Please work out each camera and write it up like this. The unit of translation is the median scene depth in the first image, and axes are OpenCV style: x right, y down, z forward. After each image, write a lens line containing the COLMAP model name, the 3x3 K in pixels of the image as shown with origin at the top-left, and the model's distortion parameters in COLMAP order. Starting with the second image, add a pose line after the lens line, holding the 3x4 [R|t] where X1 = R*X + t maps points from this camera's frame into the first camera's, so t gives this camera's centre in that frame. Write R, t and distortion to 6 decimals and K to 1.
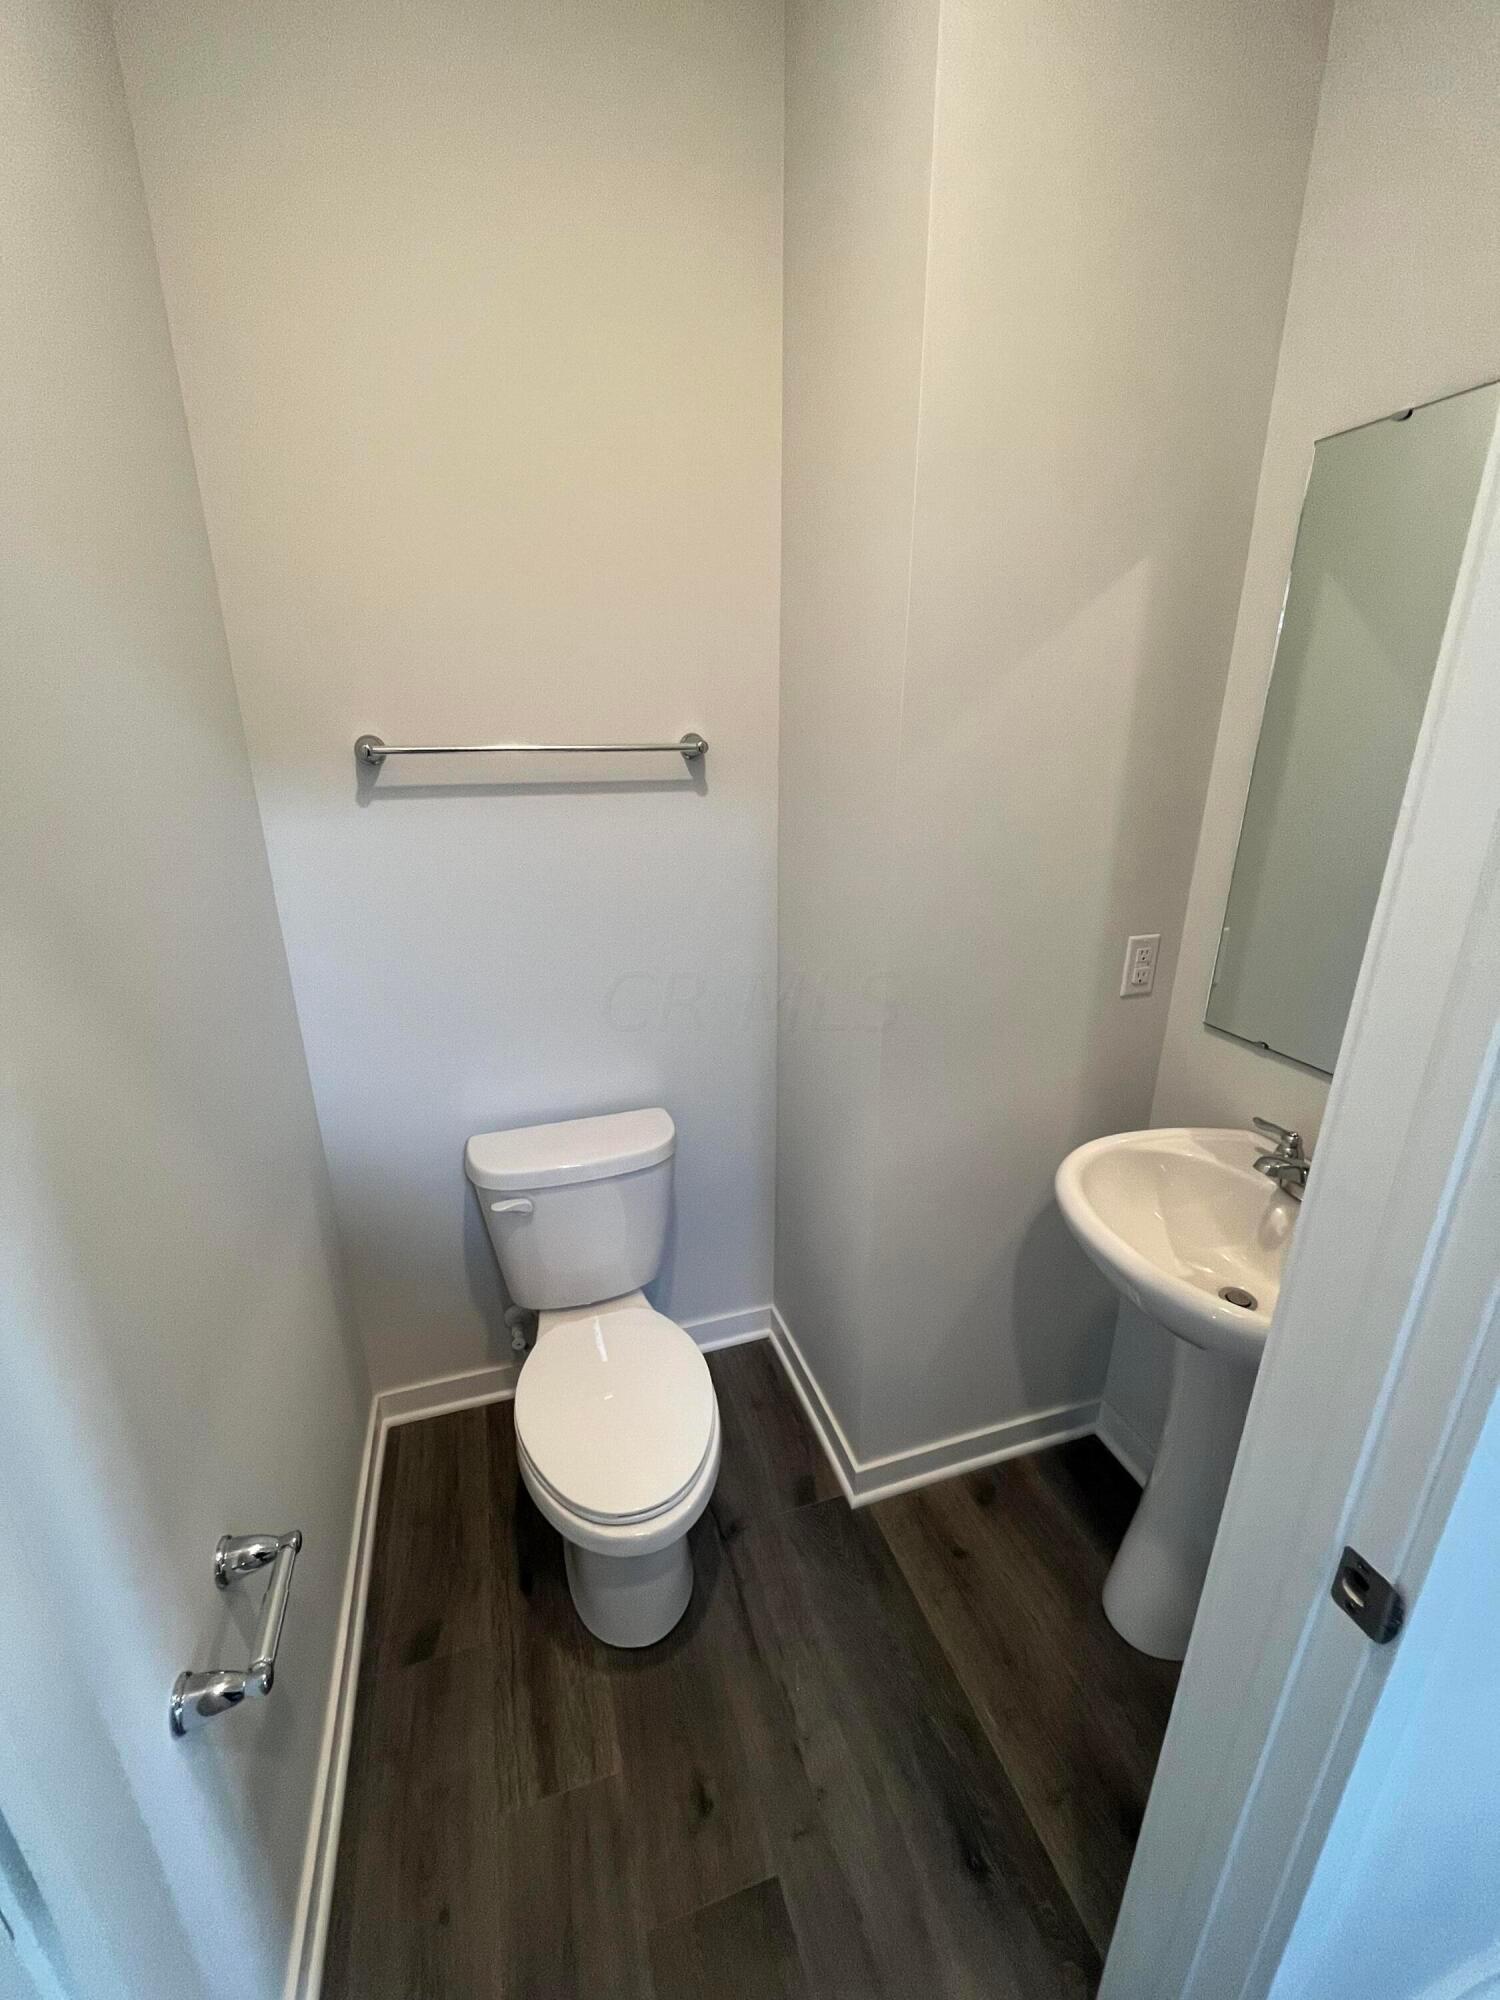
lens RADIAL K [[819.7, 0, 750.0], [0, 819.7, 1000.0], [0, 0, 1]] dist [-0.000469, 0.000362]
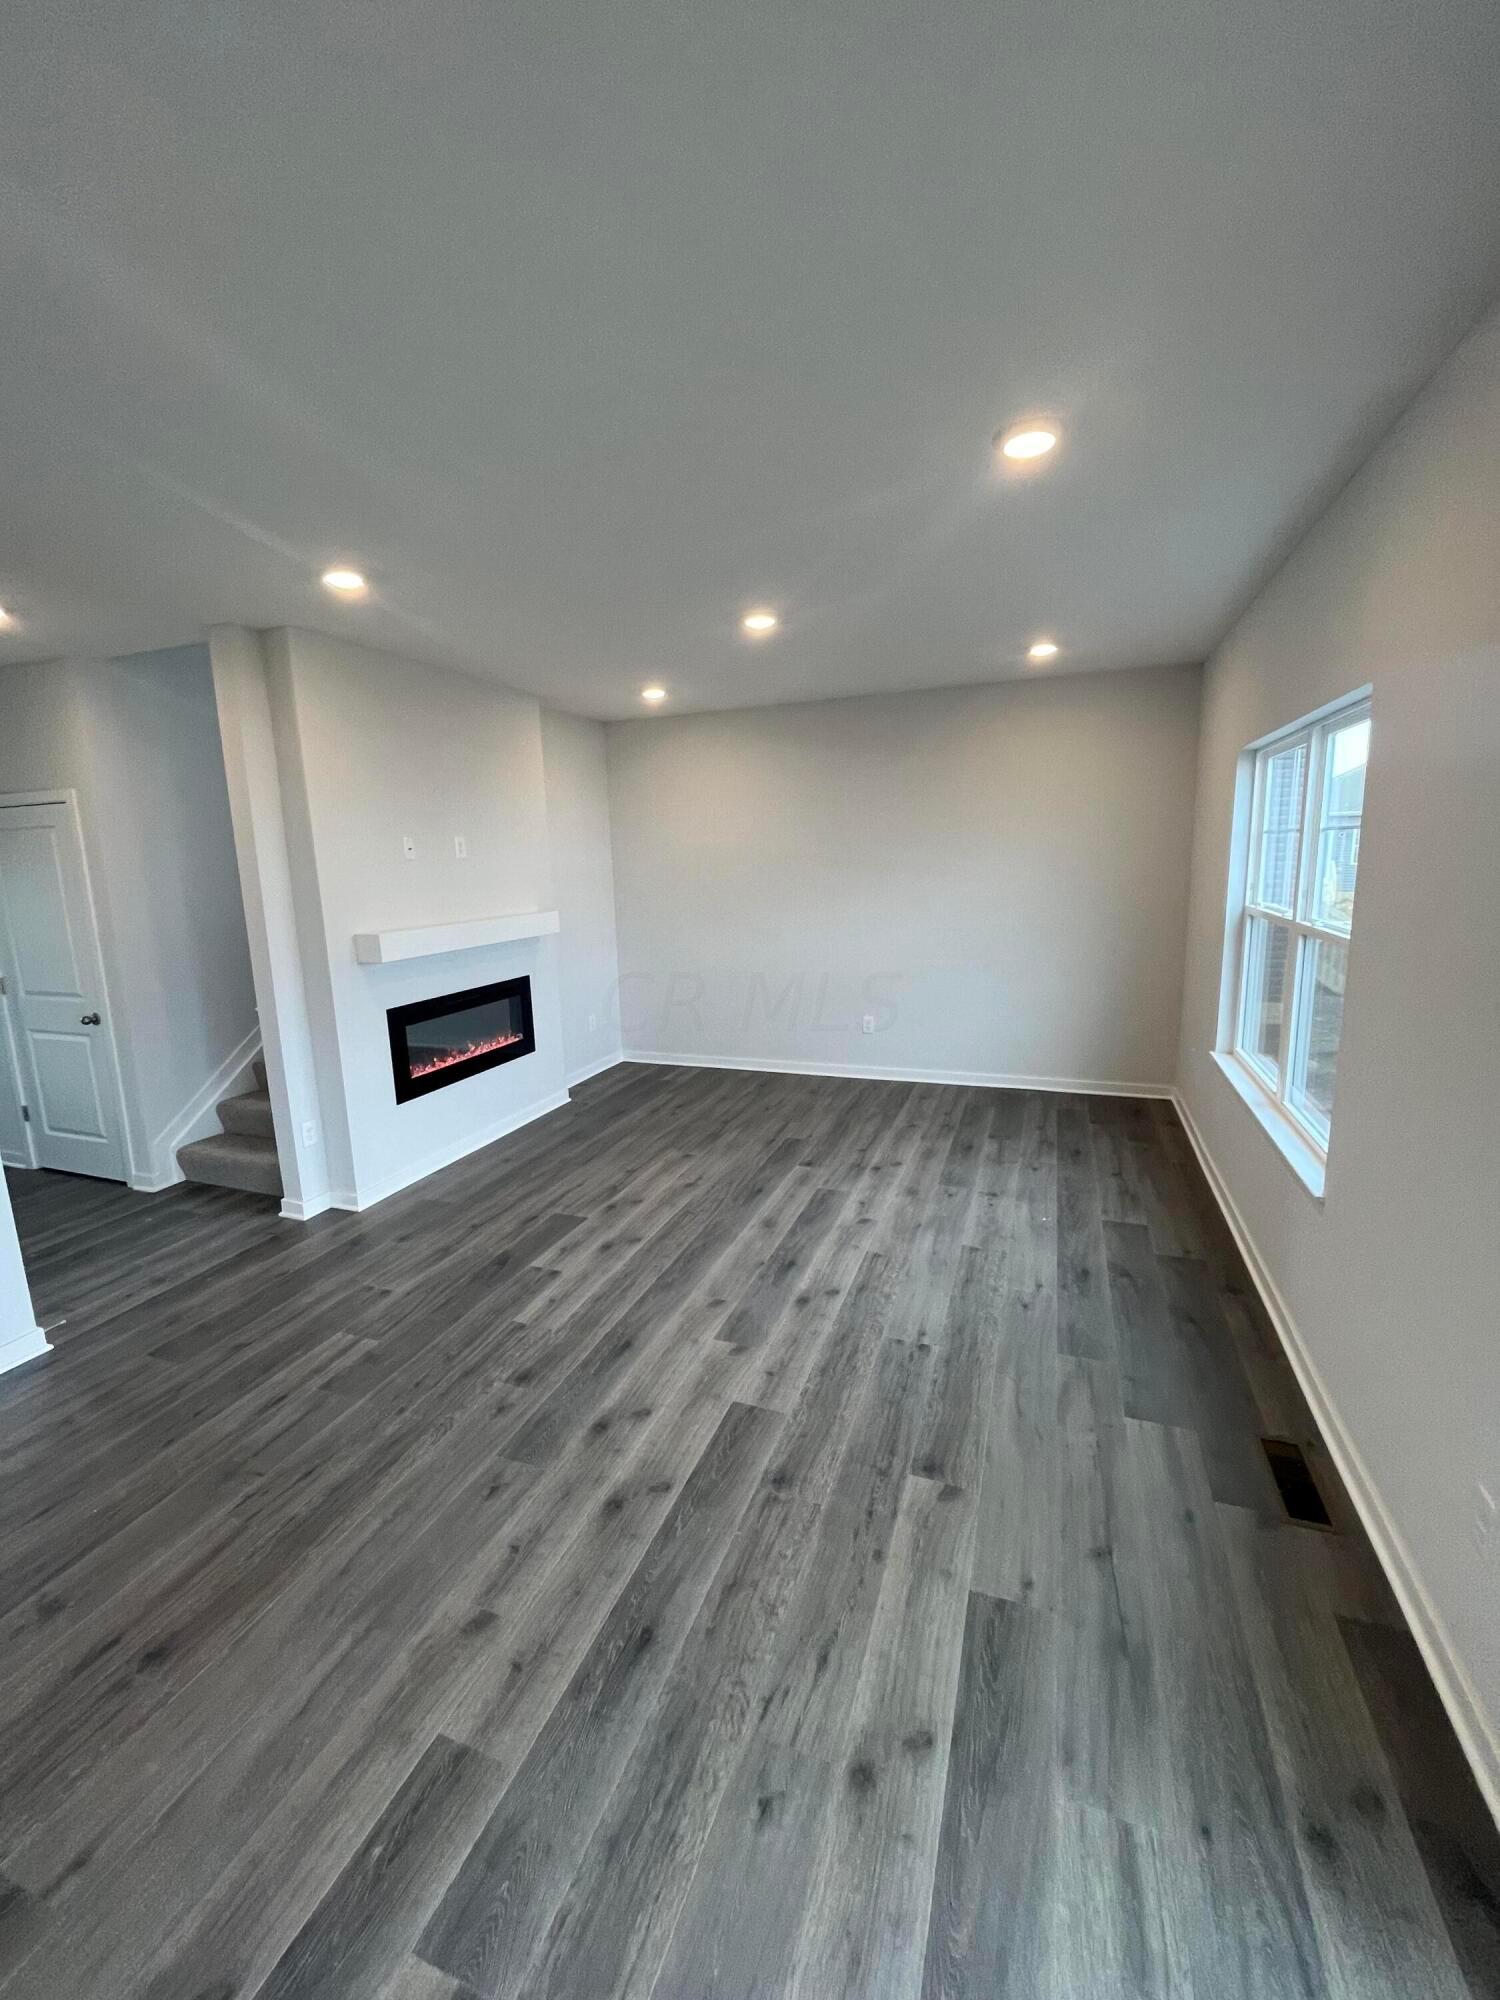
lens RADIAL K [[819.7, 0, 750.0], [0, 819.7, 1000.0], [0, 0, 1]] dist [-0.000469, 0.000362]
pose [[-0.782896, -0.190868, 0.592151, -0.534865], [0.125149, 0.884009, 0.450406, -0.652783], [-0.609435, 0.426729, -0.668200, 1.311321]]
